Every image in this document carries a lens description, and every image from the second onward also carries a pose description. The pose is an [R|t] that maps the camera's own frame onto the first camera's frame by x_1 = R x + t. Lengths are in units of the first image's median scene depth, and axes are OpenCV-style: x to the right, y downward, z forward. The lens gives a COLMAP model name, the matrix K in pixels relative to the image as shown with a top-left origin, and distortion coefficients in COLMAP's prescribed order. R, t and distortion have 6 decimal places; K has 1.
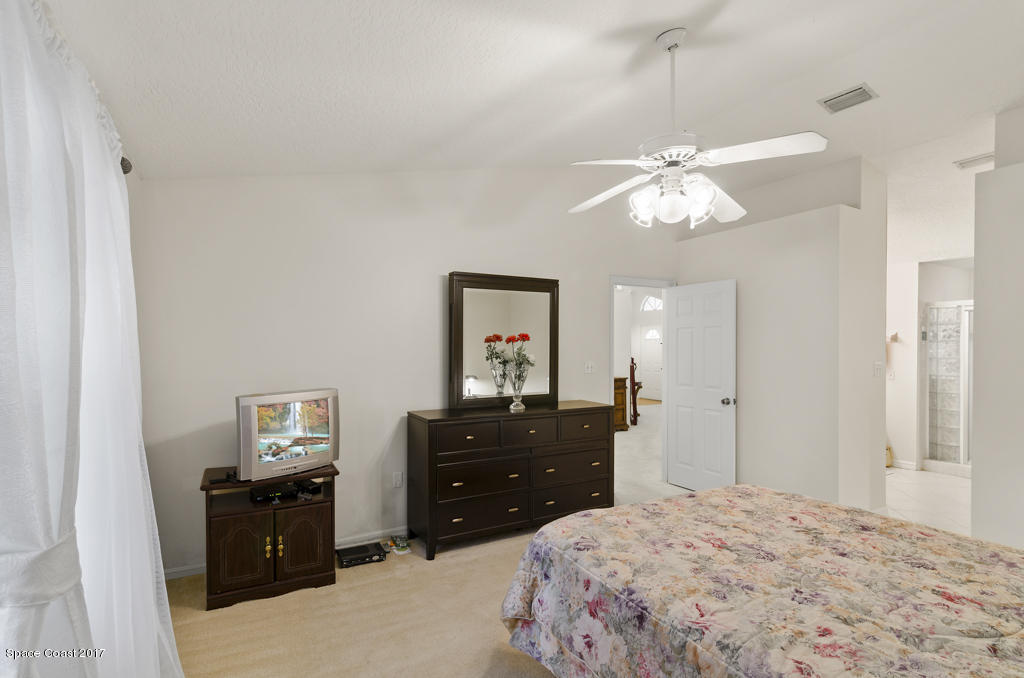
lens RADIAL K [[505.6, 0, 512.0], [0, 505.6, 339.0], [0, 0, 1]] dist [-0.001055, 0.000066]
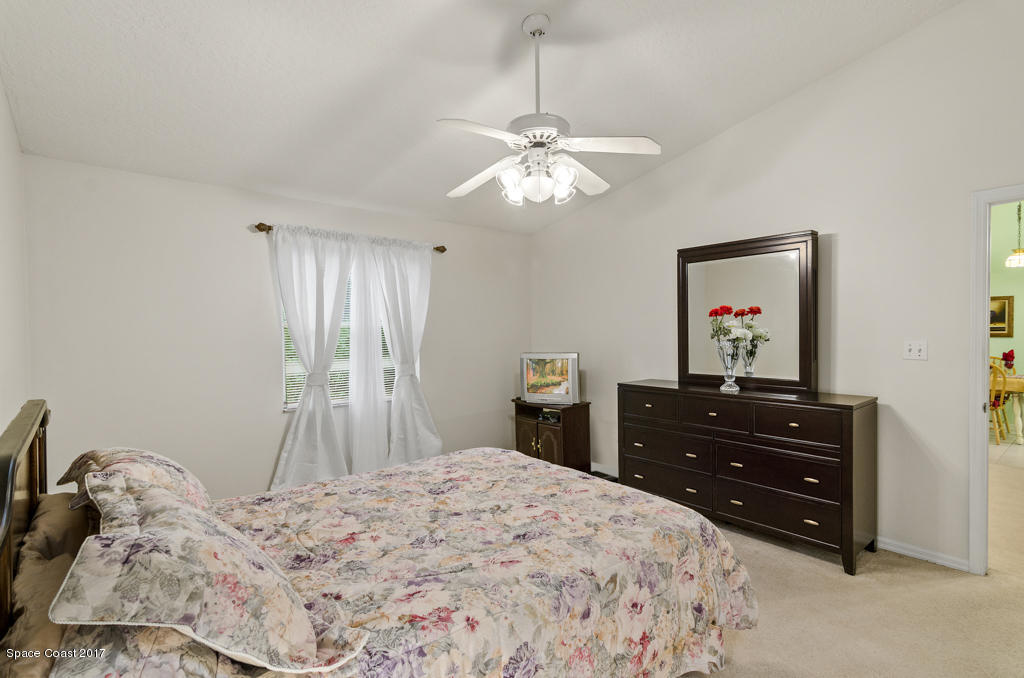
lens RADIAL K [[496.4, 0, 512.0], [0, 496.4, 339.0], [0, 0, 1]] dist [-0.028760, -0.000028]
pose [[0.168996, 0.014795, -0.985506, 1.260383], [0.023140, 0.999552, 0.018974, 0.033162], [0.985345, -0.026011, 0.168578, 0.731006]]
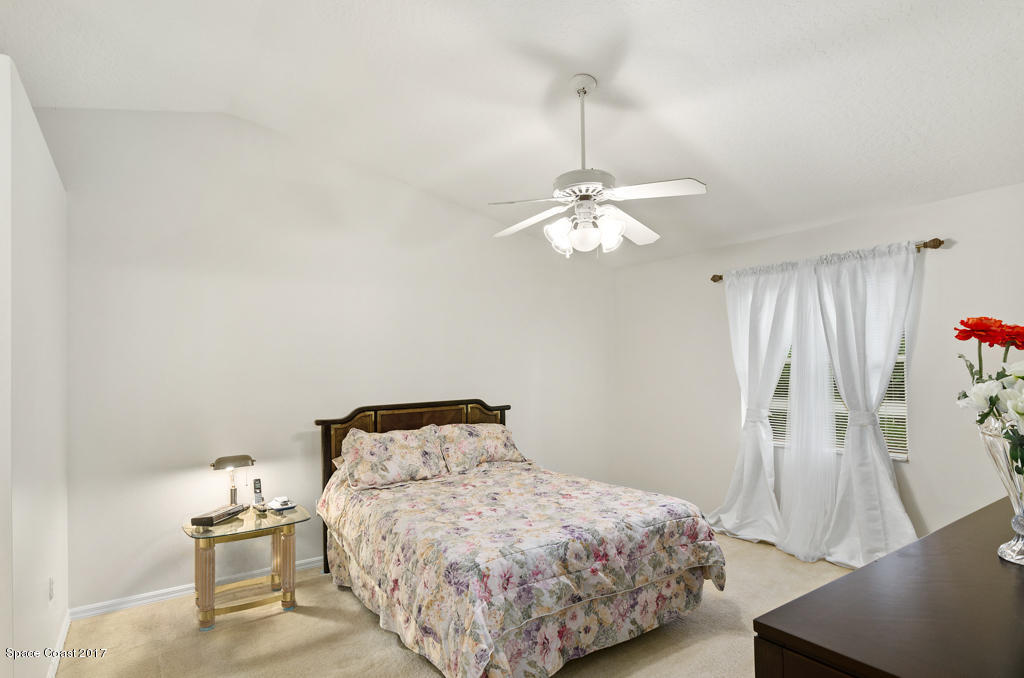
lens RADIAL K [[550.5, 0, 511.2], [0, 550.5, 361.4], [0, 0, 1]] dist [-0.000369, -0.000018]
pose [[-0.997031, 0.011562, -0.076130, 0.542609], [0.012559, 0.999841, -0.012632, 0.014604], [0.075972, -0.013550, -0.997018, 2.061474]]
